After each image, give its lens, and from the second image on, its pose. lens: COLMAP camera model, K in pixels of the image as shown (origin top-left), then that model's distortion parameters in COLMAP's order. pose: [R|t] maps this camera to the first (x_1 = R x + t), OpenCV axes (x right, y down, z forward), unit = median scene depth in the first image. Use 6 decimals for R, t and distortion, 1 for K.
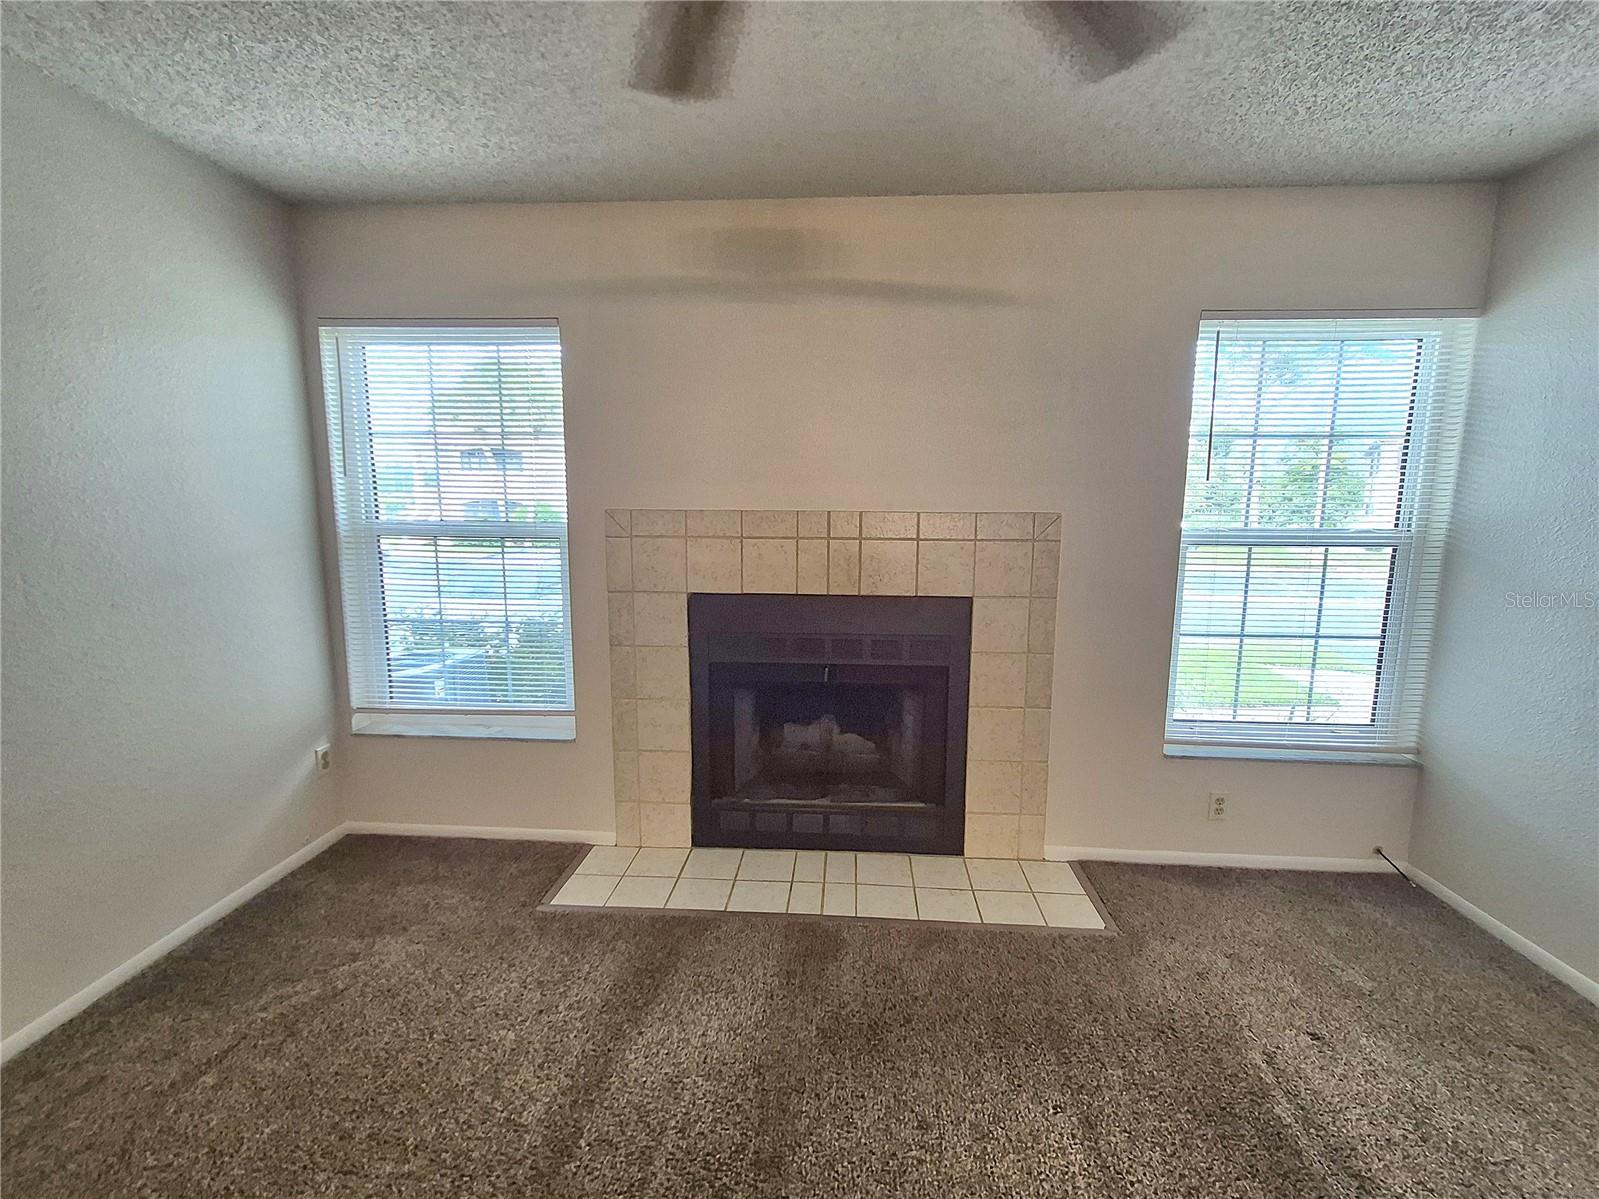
lens RADIAL K [[629.2, 0, 807.3], [0, 629.2, 599.2], [0, 0, 1]] dist [0.005275, -0.000921]
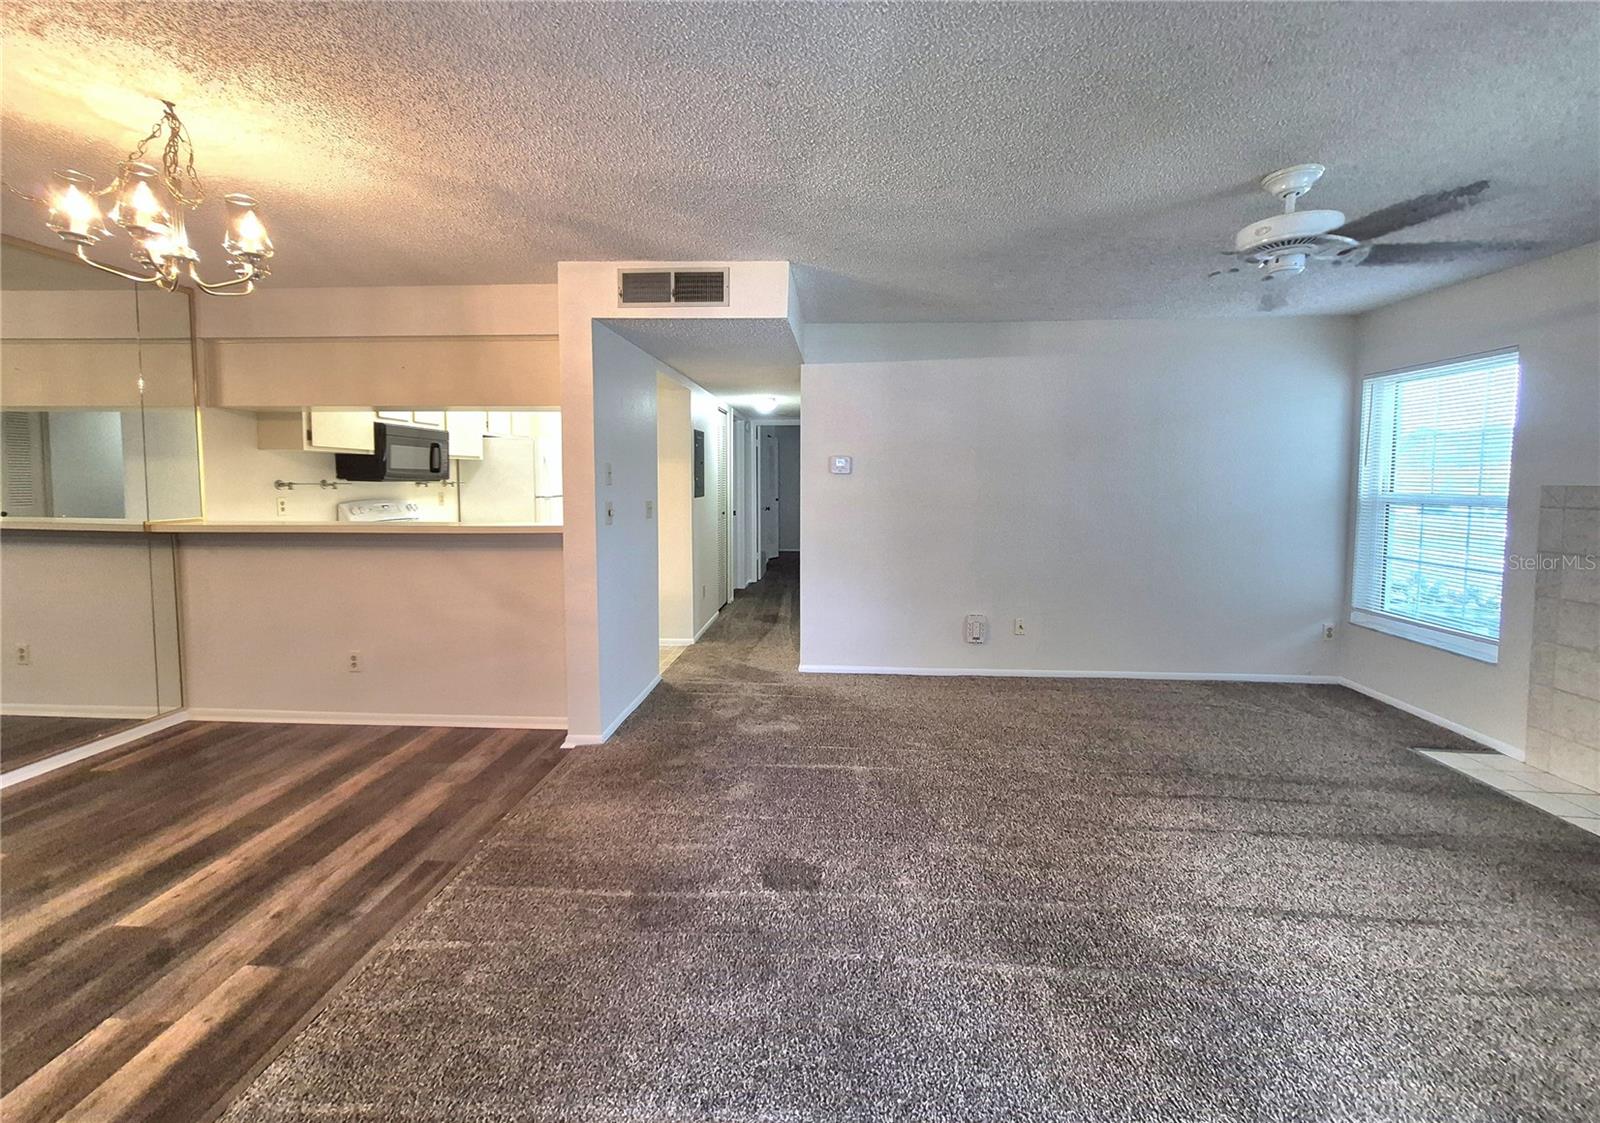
lens RADIAL K [[626.4, 0, 799.2], [0, 626.4, 514.7], [0, 0, 1]] dist [0.005923, -0.000839]
pose [[-0.015767, 0.050150, -0.998617, 0.943105], [-0.130790, 0.990057, 0.051785, 0.042873], [0.991285, 0.131426, -0.009051, -0.442294]]
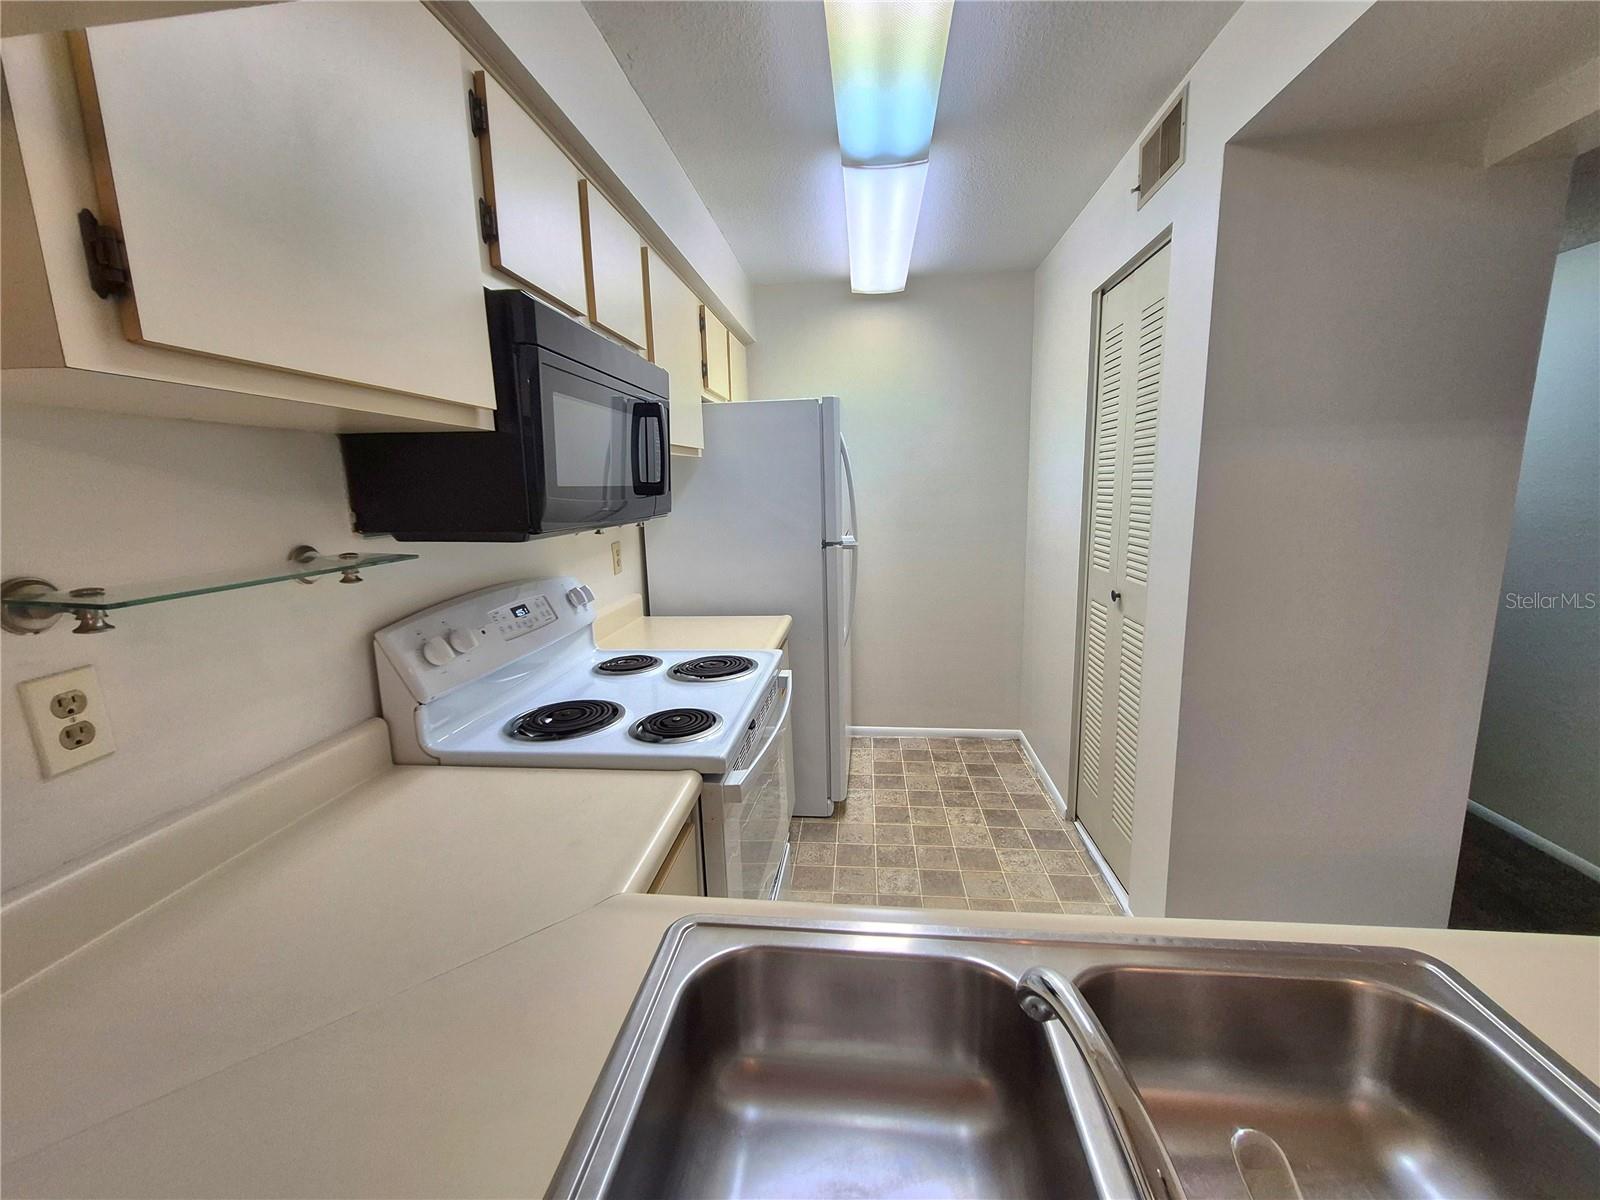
lens RADIAL K [[629.6, 0, 799.3], [0, 629.6, 595.2], [0, 0, 1]] dist [0.005275, -0.000921]
pose [[-0.063619, 0.166838, -0.983930, -0.466149], [-0.102940, 0.979571, 0.172755, 0.142697], [0.992651, 0.112277, -0.045145, -1.488821]]
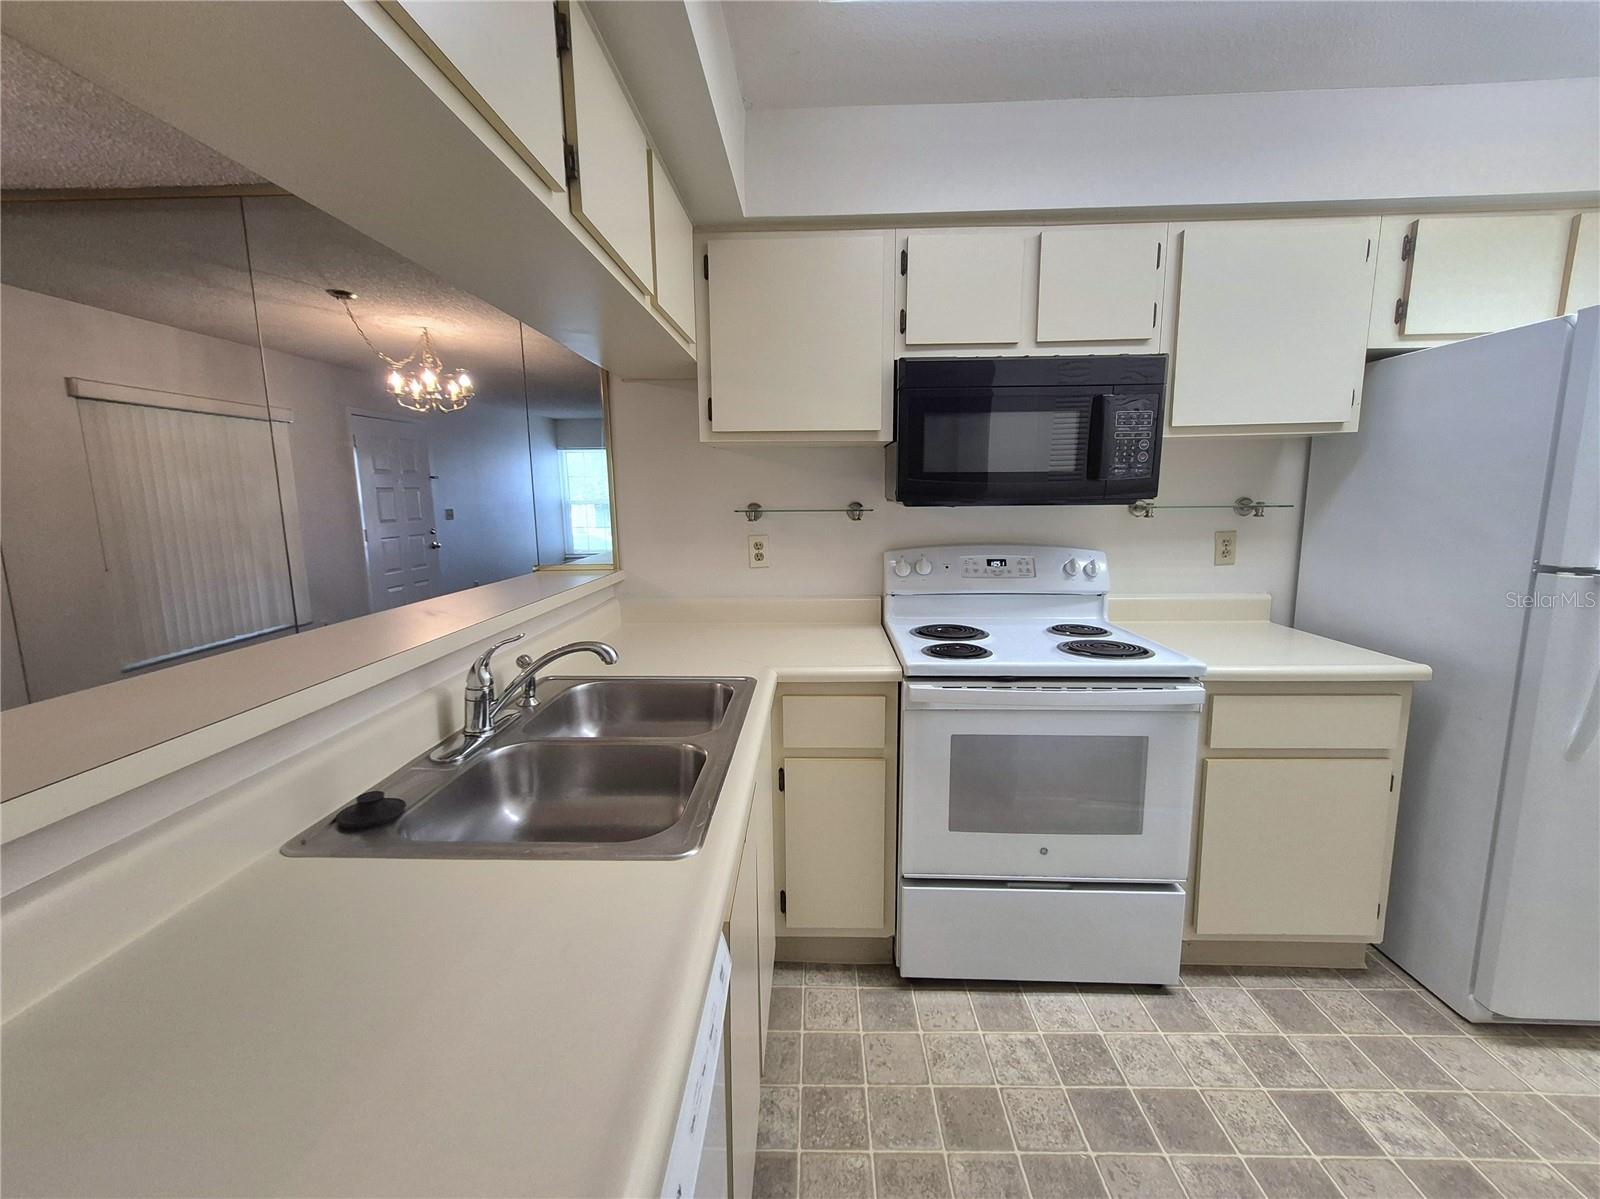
lens RADIAL K [[629.6, 0, 820.8], [0, 629.6, 597.6], [0, 0, 1]] dist [0.005275, -0.000921]
pose [[-0.999593, 0.005484, -0.028001, -0.805244], [-0.002766, 0.958104, 0.286406, 0.090029], [0.028399, 0.286367, -0.957699, -0.928145]]
